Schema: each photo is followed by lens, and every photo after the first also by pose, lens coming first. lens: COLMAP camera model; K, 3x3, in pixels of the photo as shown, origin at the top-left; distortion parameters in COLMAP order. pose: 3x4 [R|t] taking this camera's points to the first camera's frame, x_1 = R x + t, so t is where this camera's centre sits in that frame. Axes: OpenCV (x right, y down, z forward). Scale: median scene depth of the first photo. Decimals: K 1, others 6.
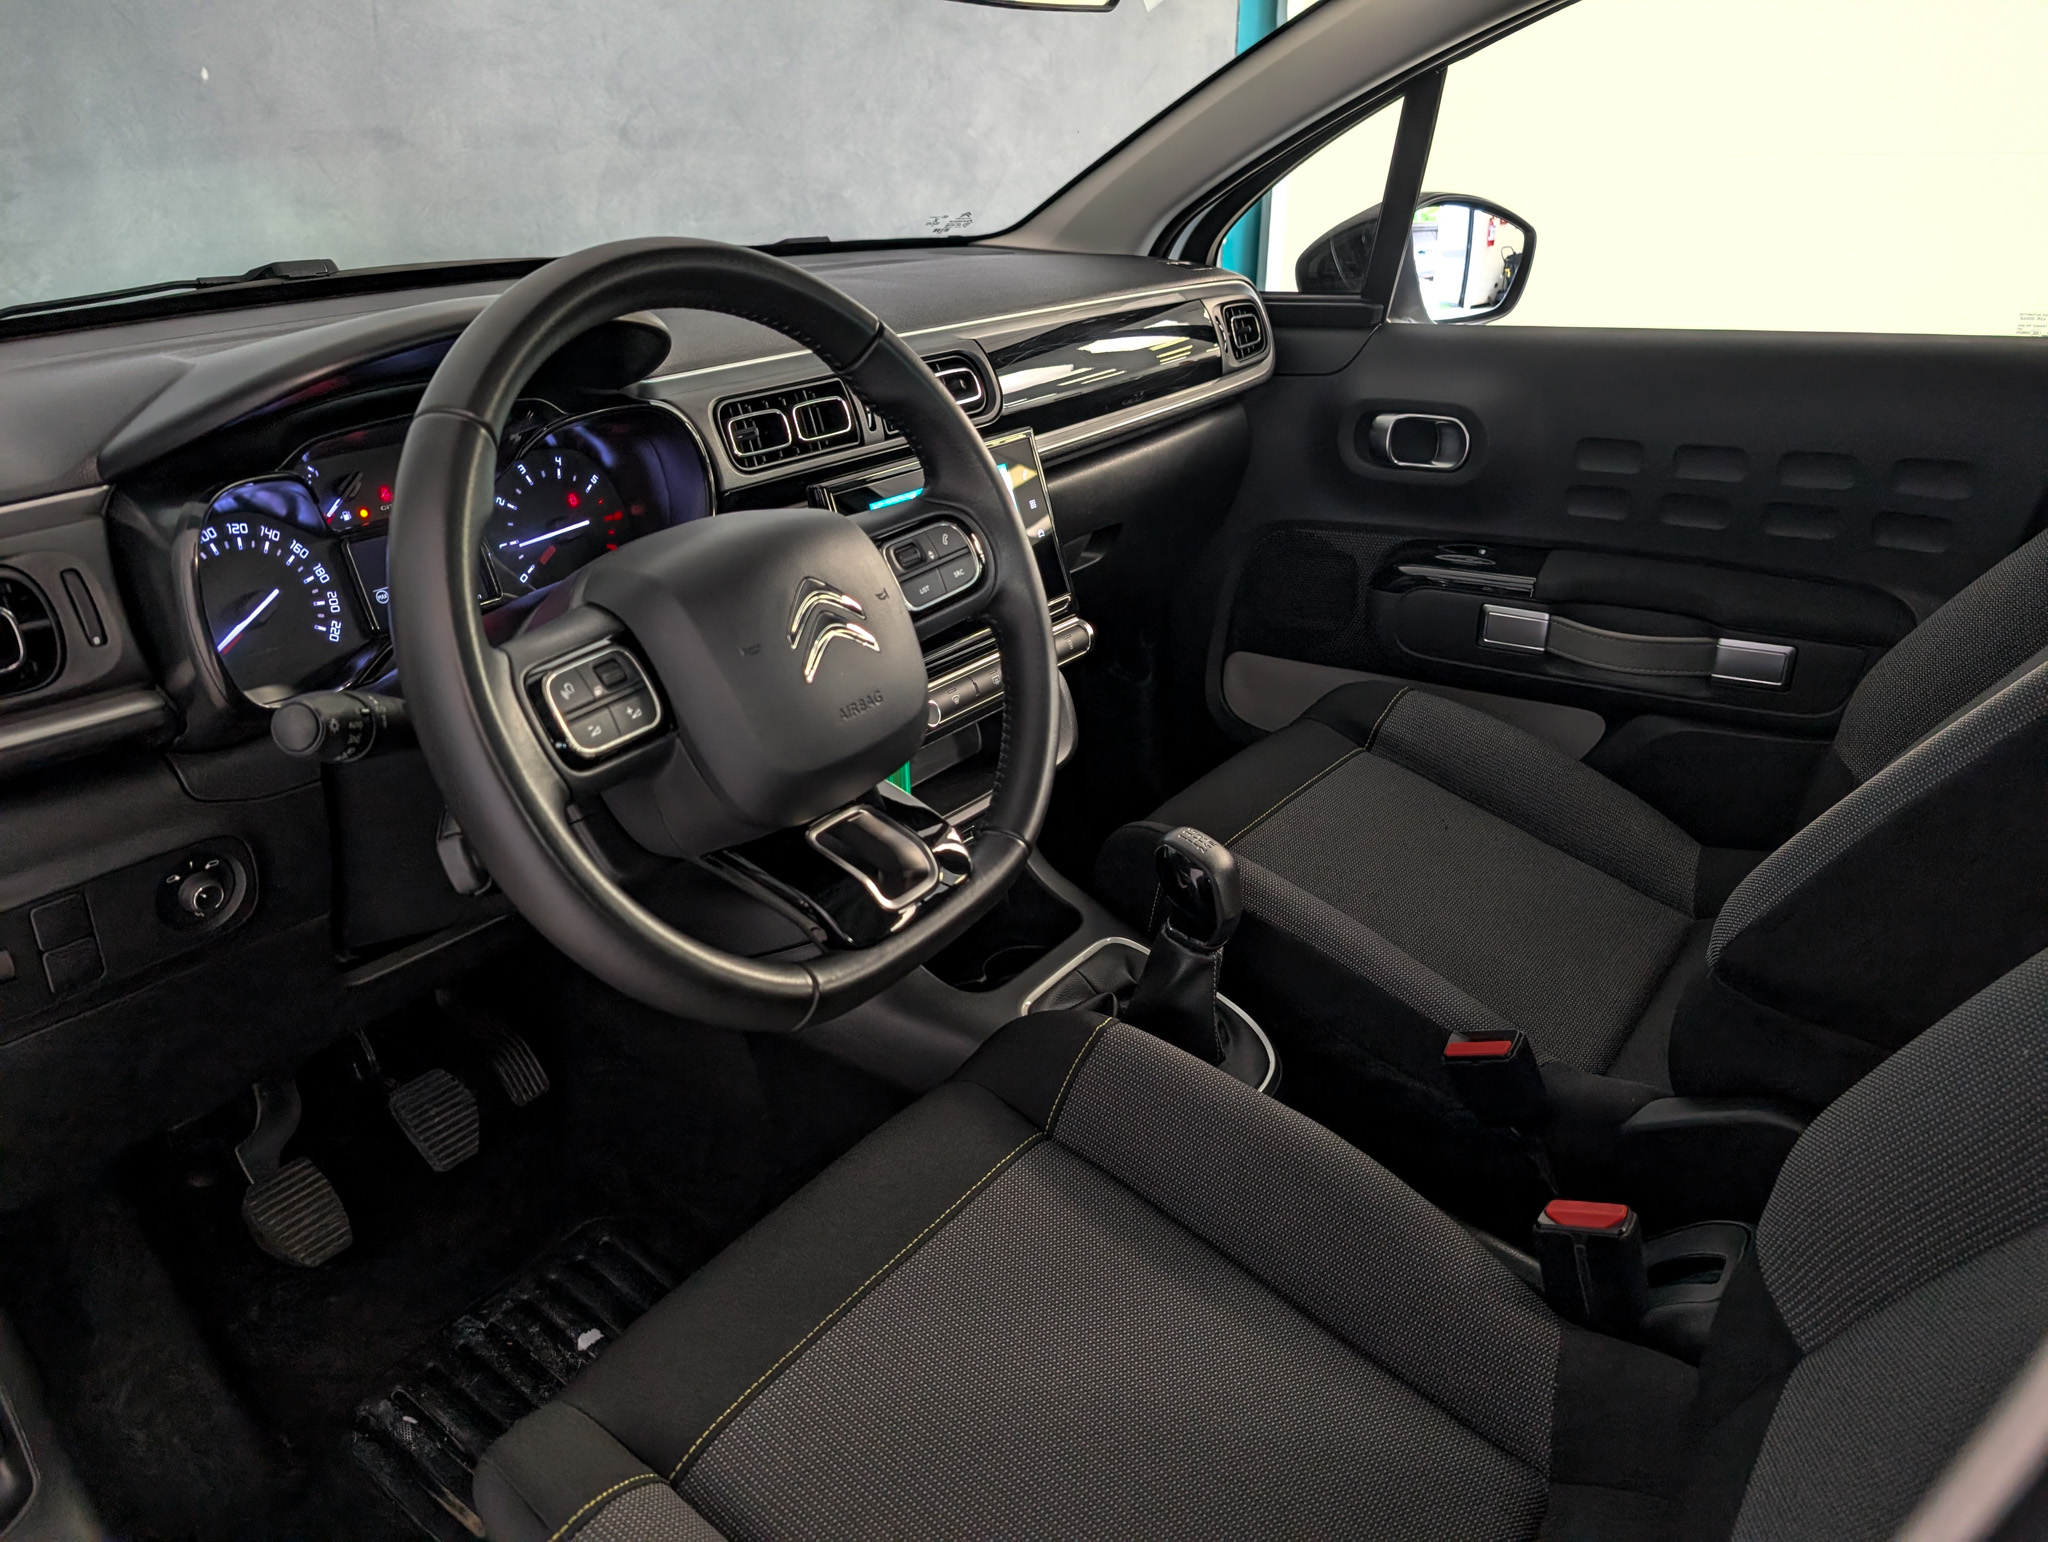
lens RADIAL K [[1475.6, 0, 1024.0], [0, 1475.6, 771.0], [0, 0, 1]] dist [0.003418, -0.006329]
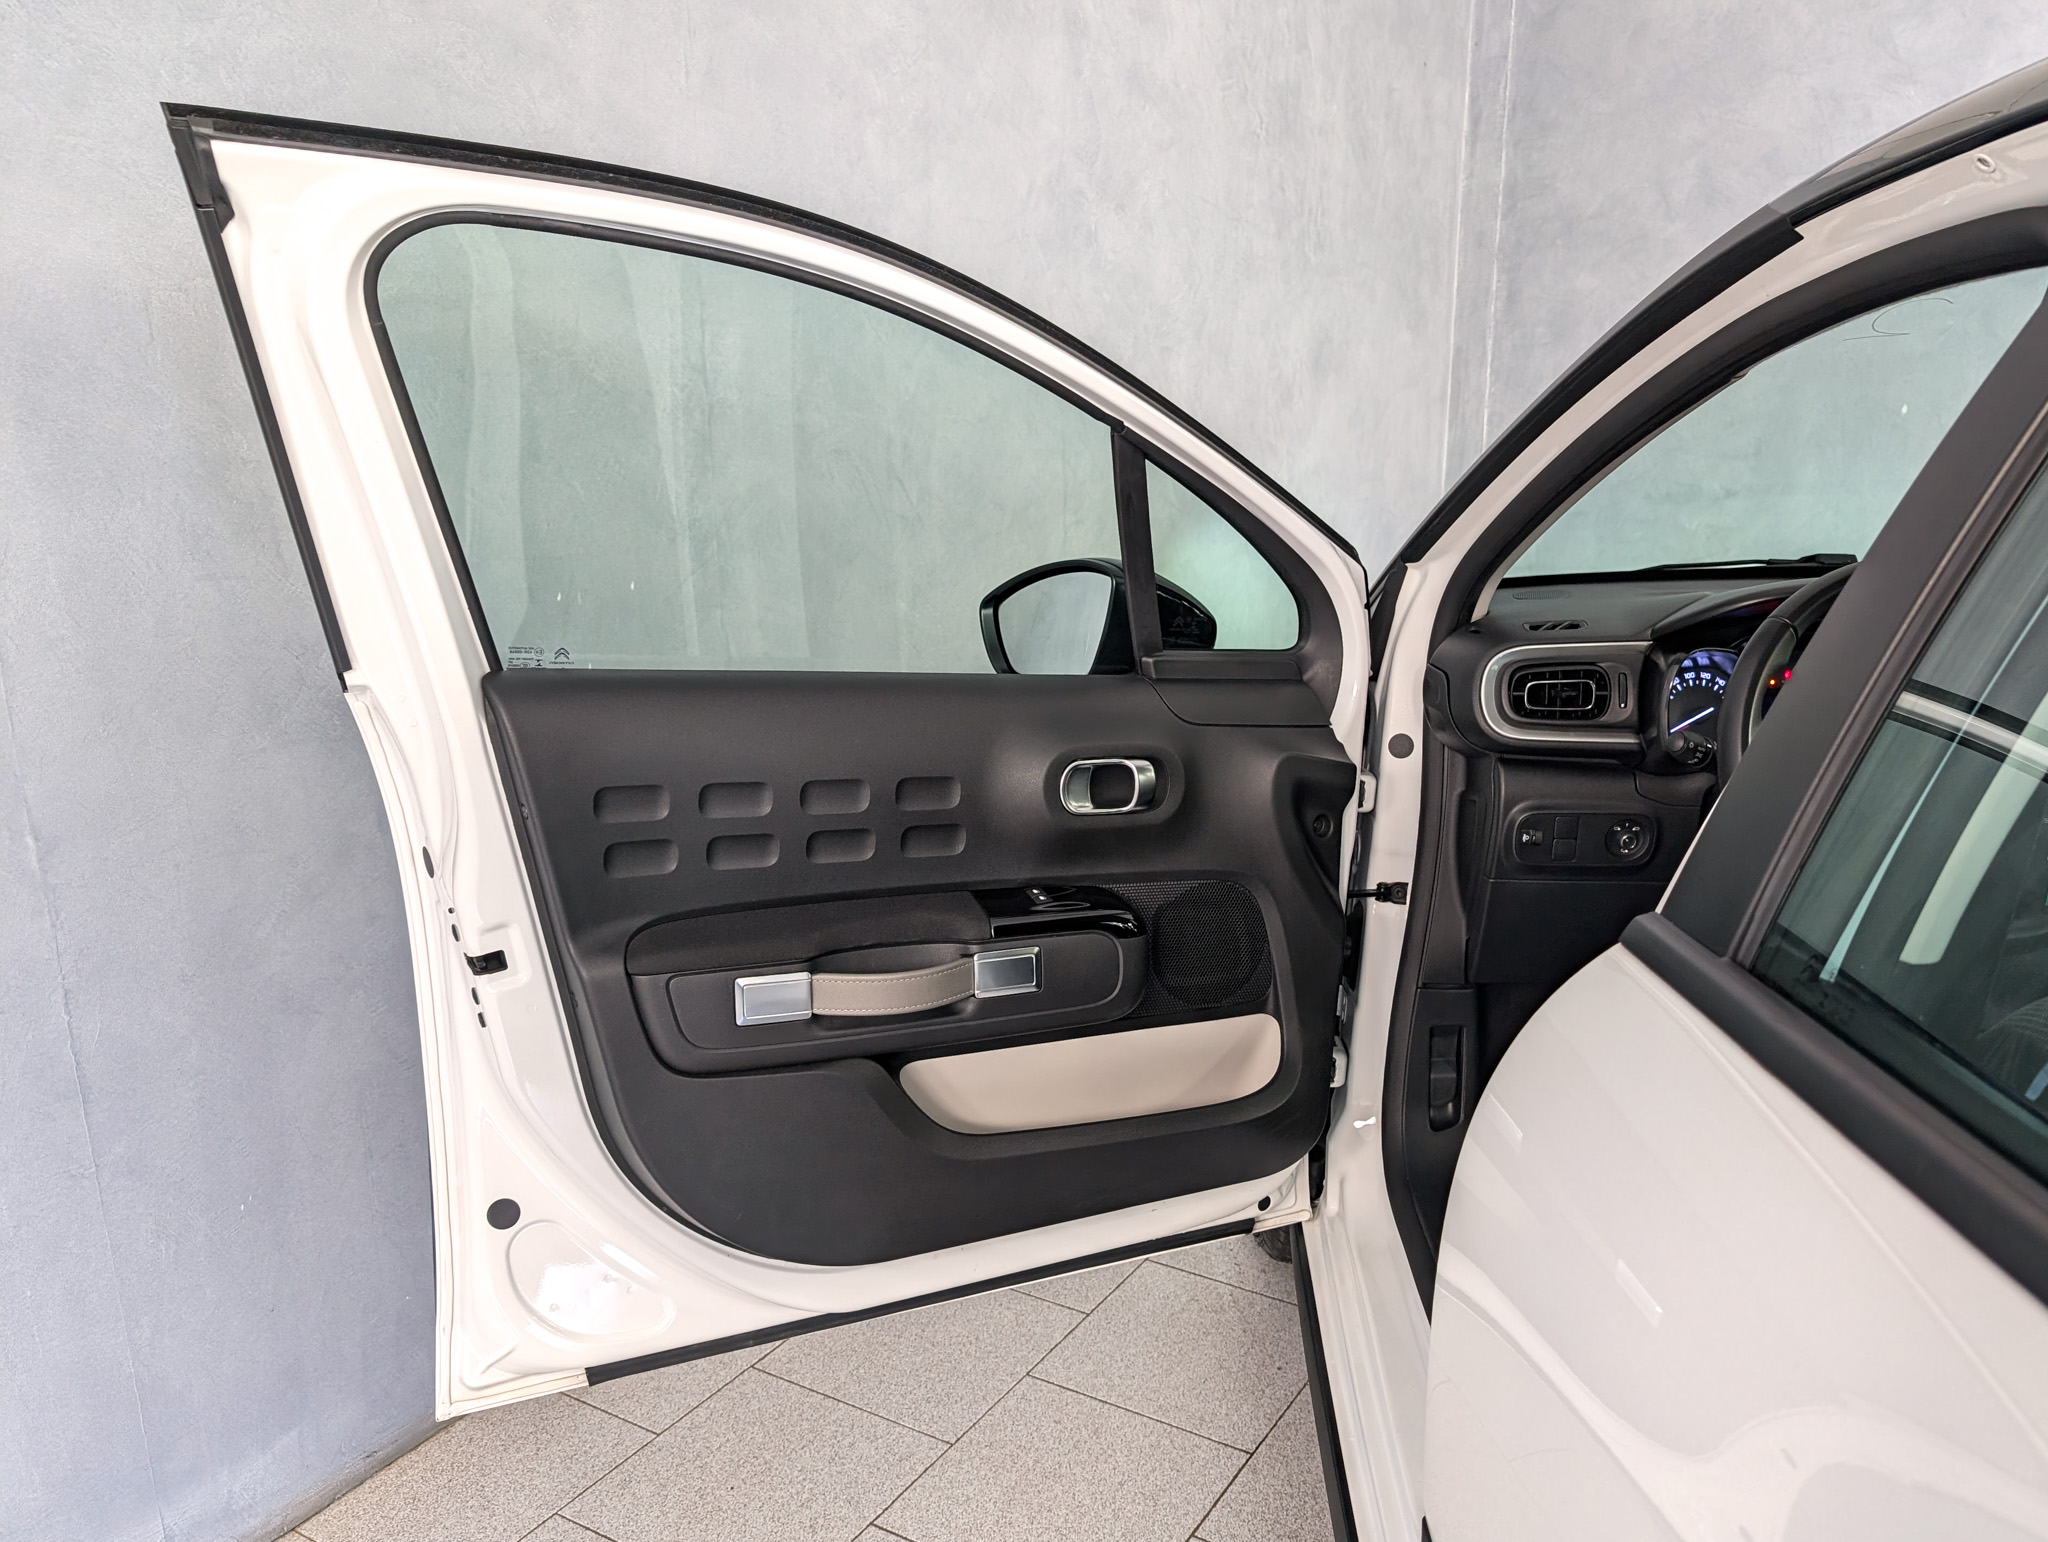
lens RADIAL K [[1601.4, 0, 1095.4], [0, 1601.4, 826.5], [0, 0, 1]] dist [0.006561, 0.001919]
pose [[0.569618, 0.214273, -0.793487, 0.672418], [-0.341376, 0.939886, 0.008743, 0.256599], [0.747661, 0.265897, 0.608524, -0.780235]]
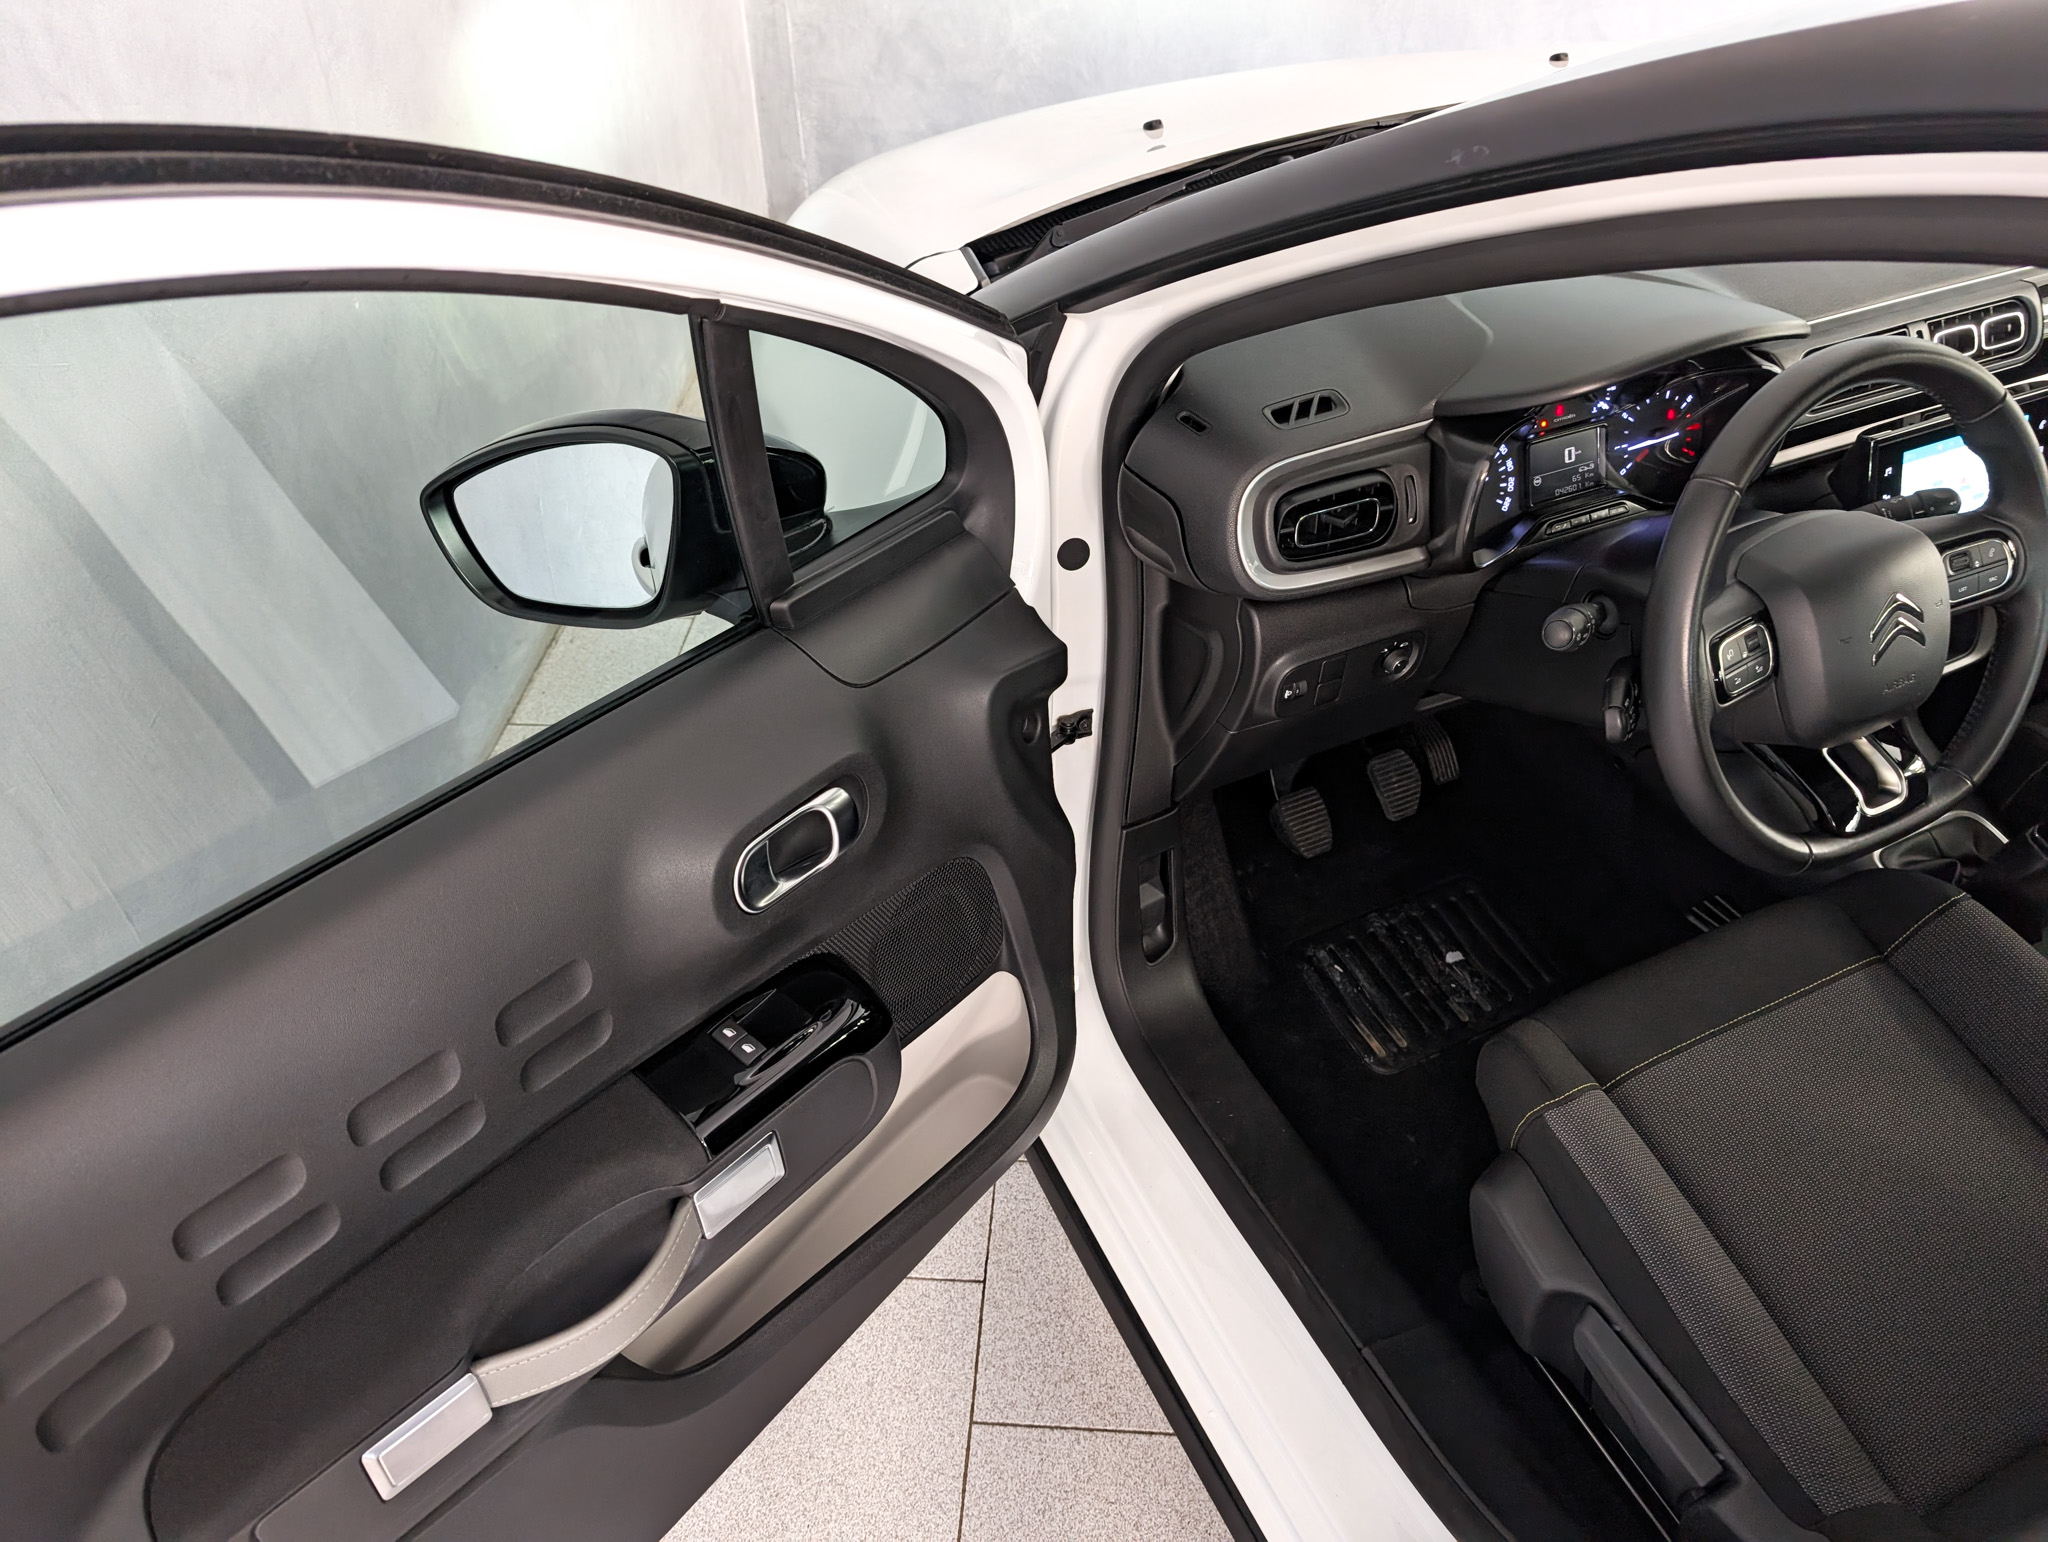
lens RADIAL K [[1475.6, 0, 1024.0], [0, 1475.6, 771.0], [0, 0, 1]] dist [0.003418, -0.006329]
pose [[0.875826, 0.301171, -0.377128, -0.231170], [-0.188793, 0.932932, 0.306587, -0.194140], [0.444170, -0.197318, 0.873944, -0.540780]]
